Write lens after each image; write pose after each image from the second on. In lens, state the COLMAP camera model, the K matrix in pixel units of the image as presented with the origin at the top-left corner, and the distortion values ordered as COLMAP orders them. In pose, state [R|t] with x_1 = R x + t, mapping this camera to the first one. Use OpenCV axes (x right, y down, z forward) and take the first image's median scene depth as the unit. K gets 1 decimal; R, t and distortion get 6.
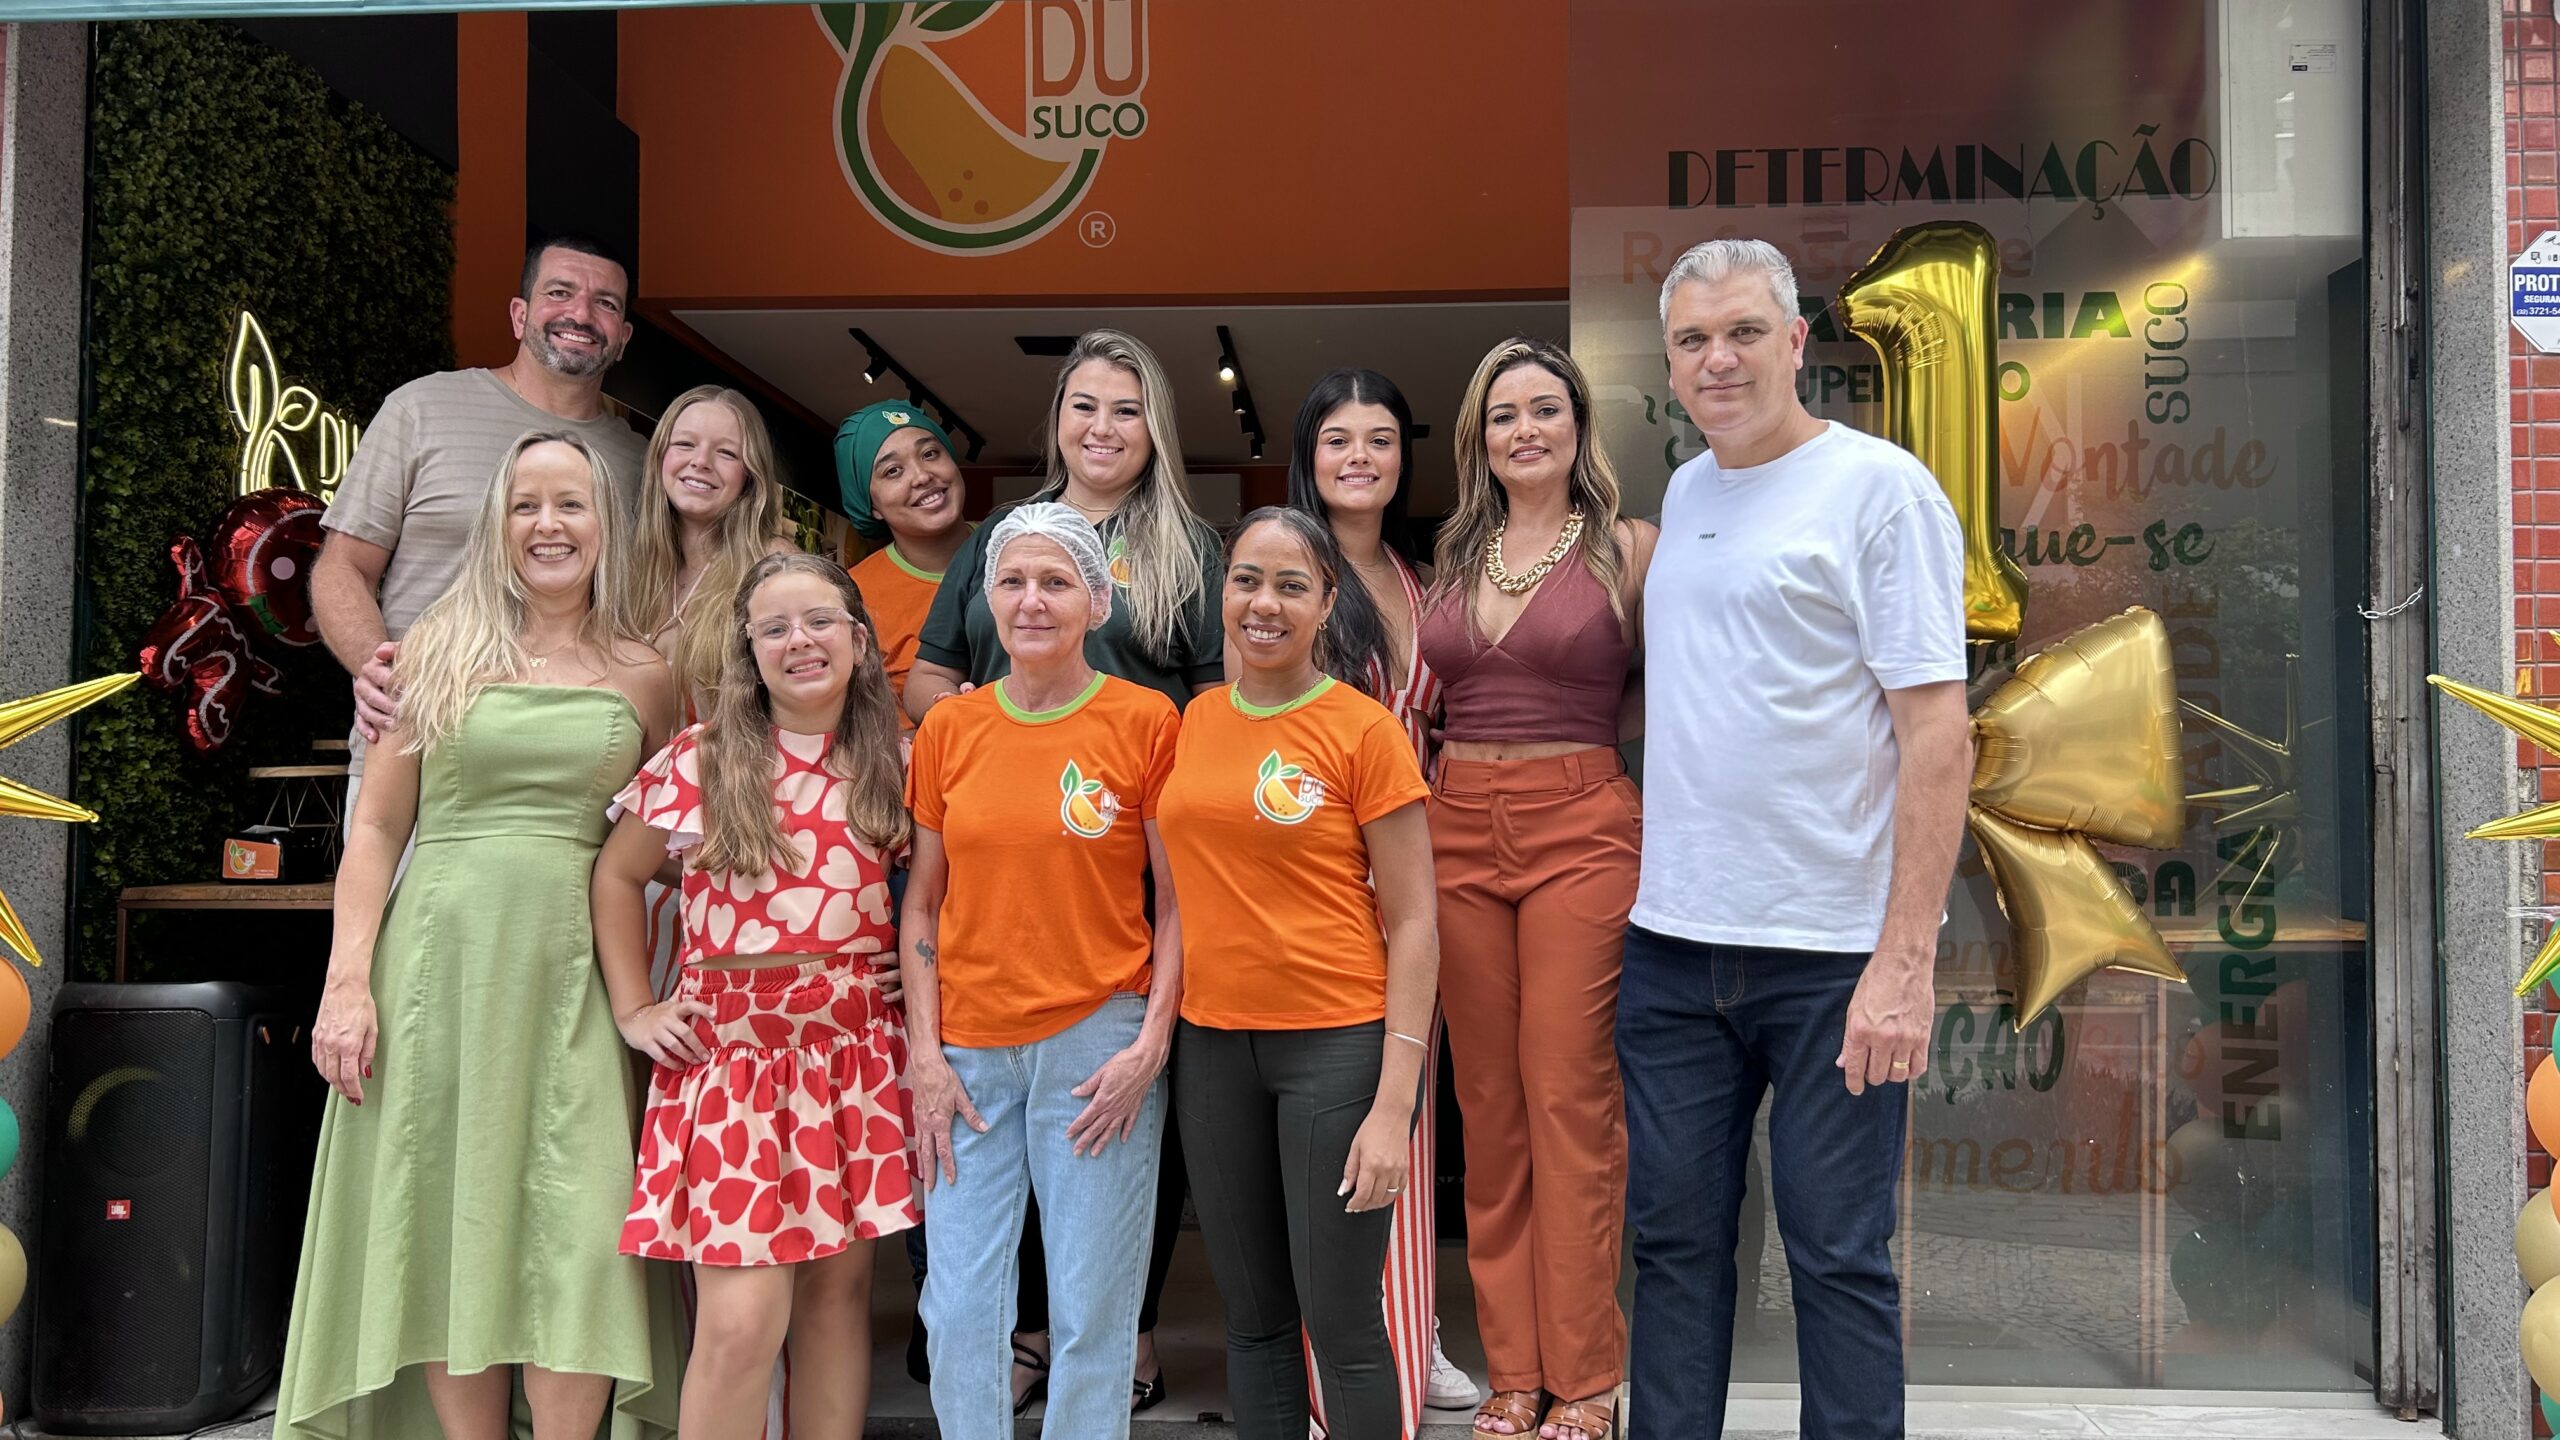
lens RADIAL K [[2011.8, 0, 1359.5], [0, 2011.8, 717.4], [0, 0, 1]] dist [0.001849, 0.013756]
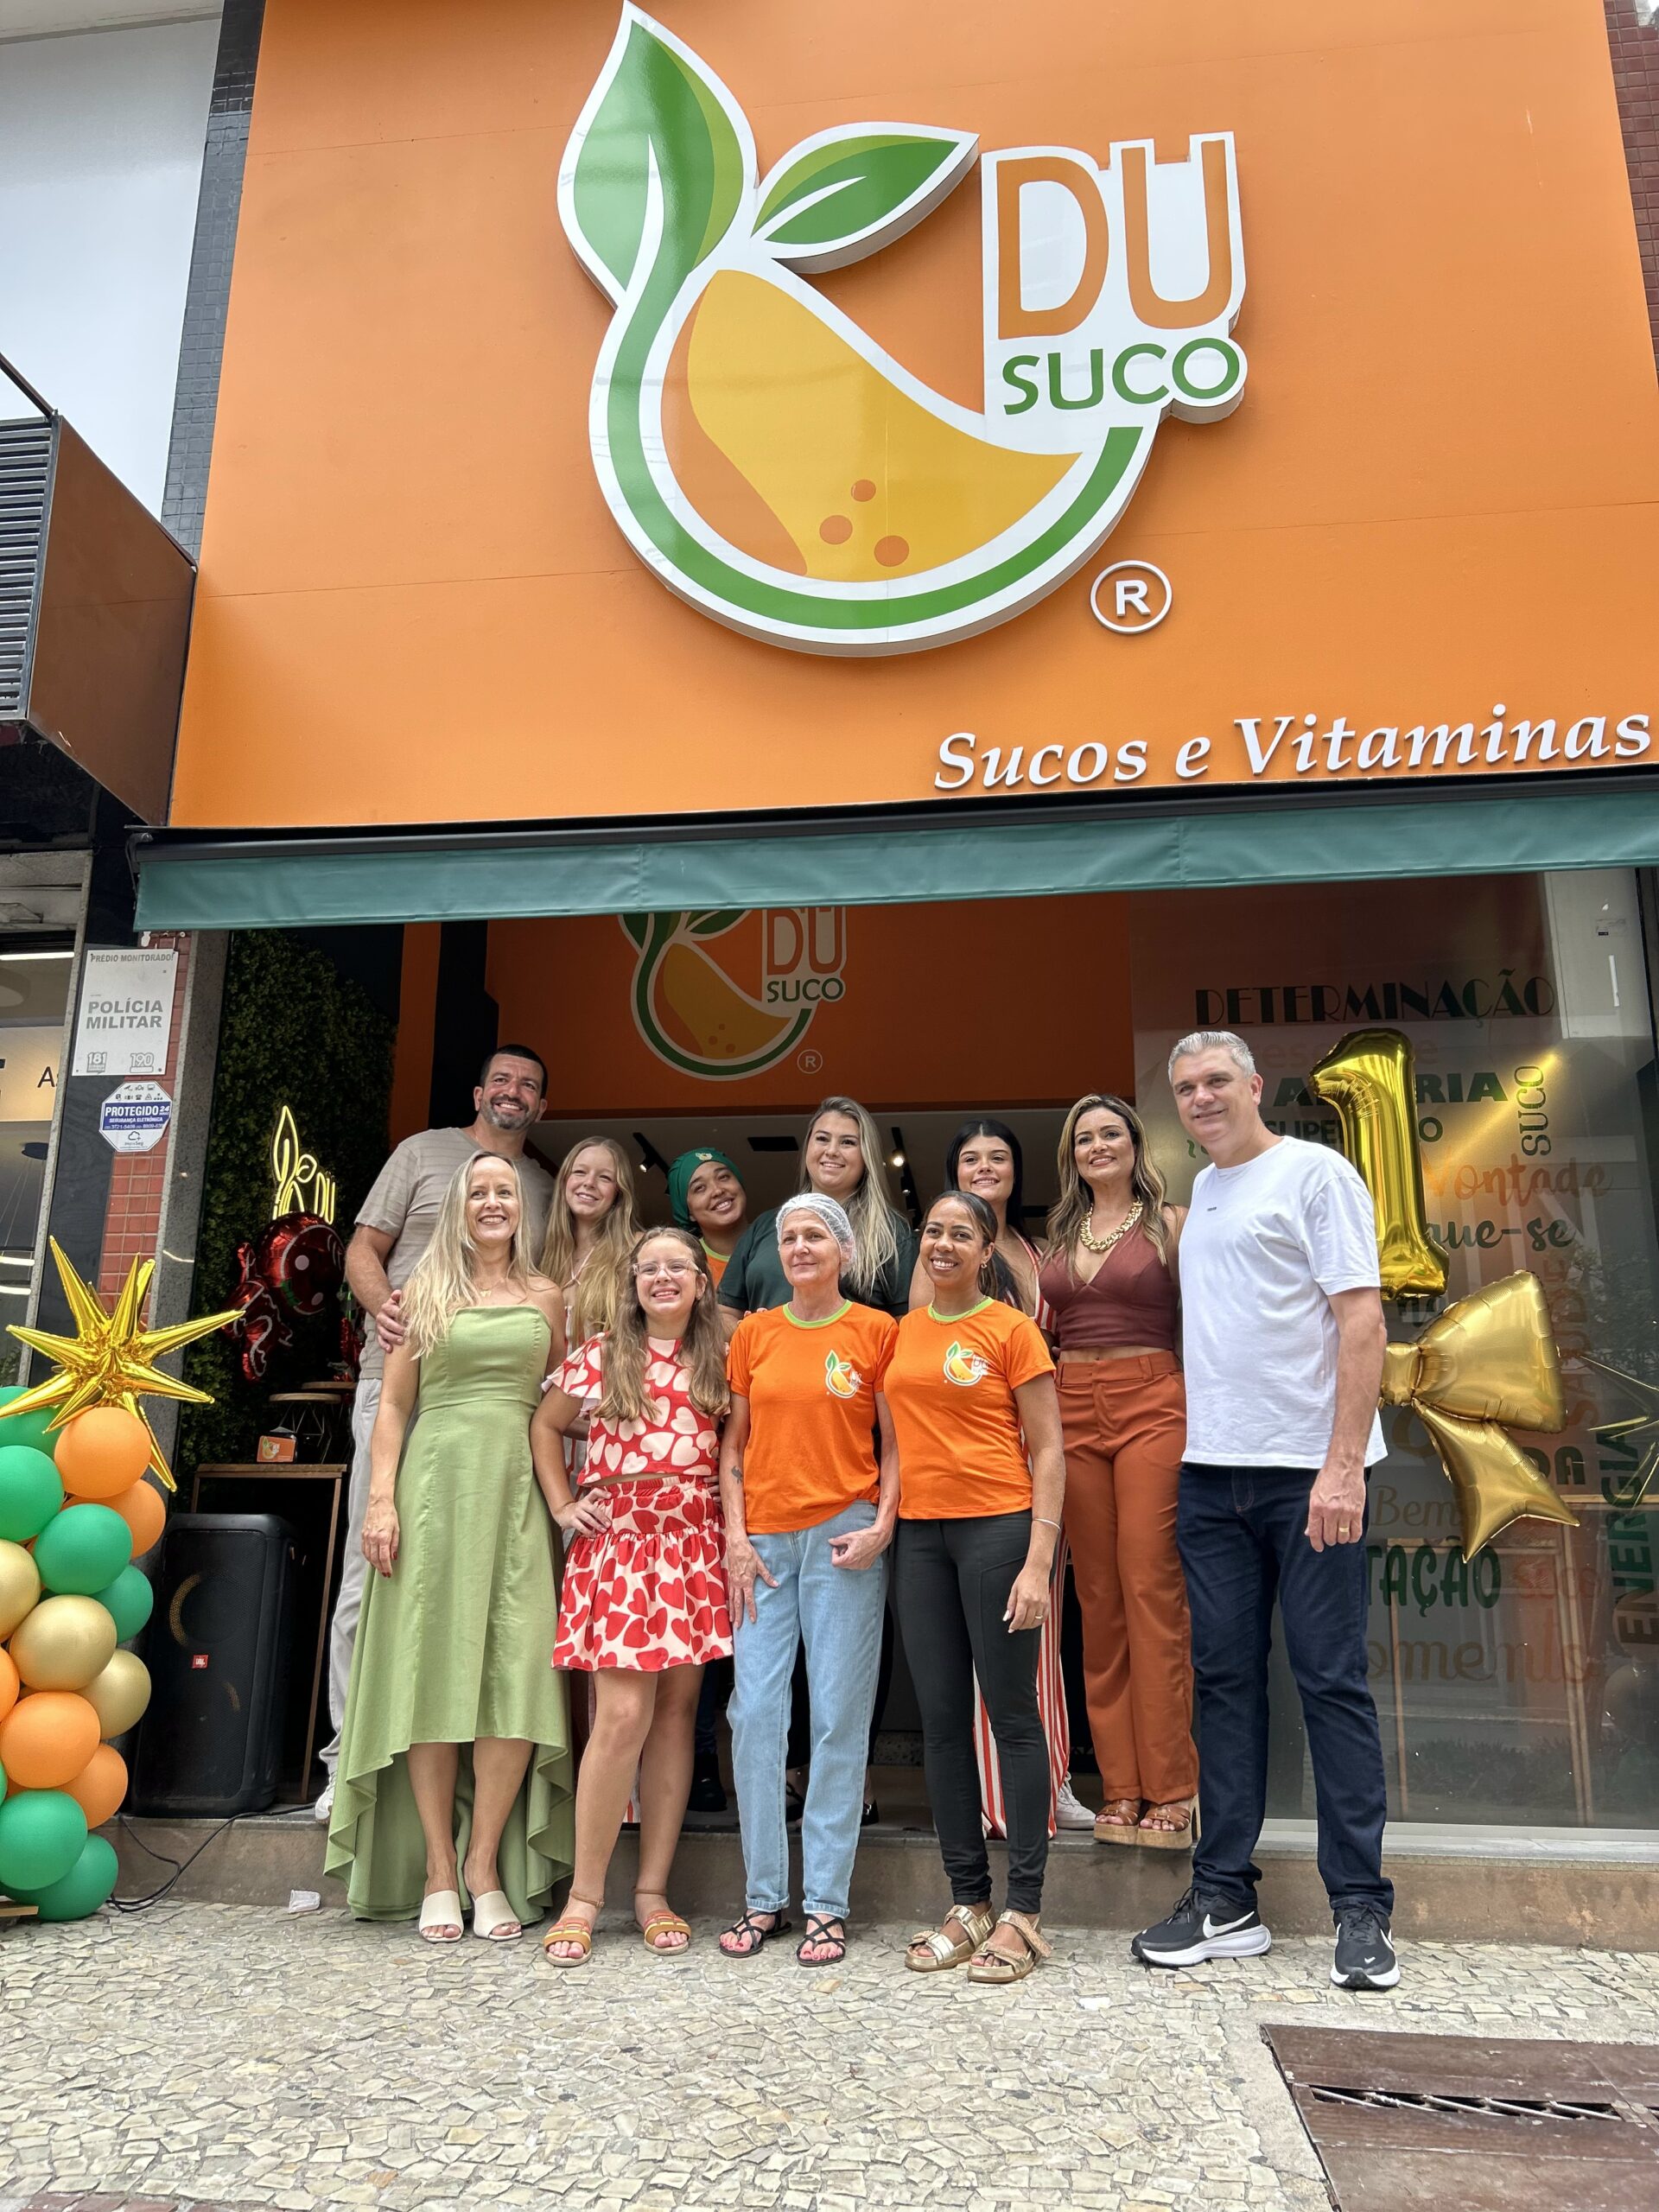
lens RADIAL K [[1689.4, 0, 829.5], [0, 1689.4, 1106.0], [0, 0, 1]] dist [0.062361, 0.008327]
pose [[0.996412, -0.006518, -0.084383, -0.025533], [-0.013002, 0.973408, -0.228709, 0.125846], [0.083630, 0.228986, 0.969831, -0.324012]]
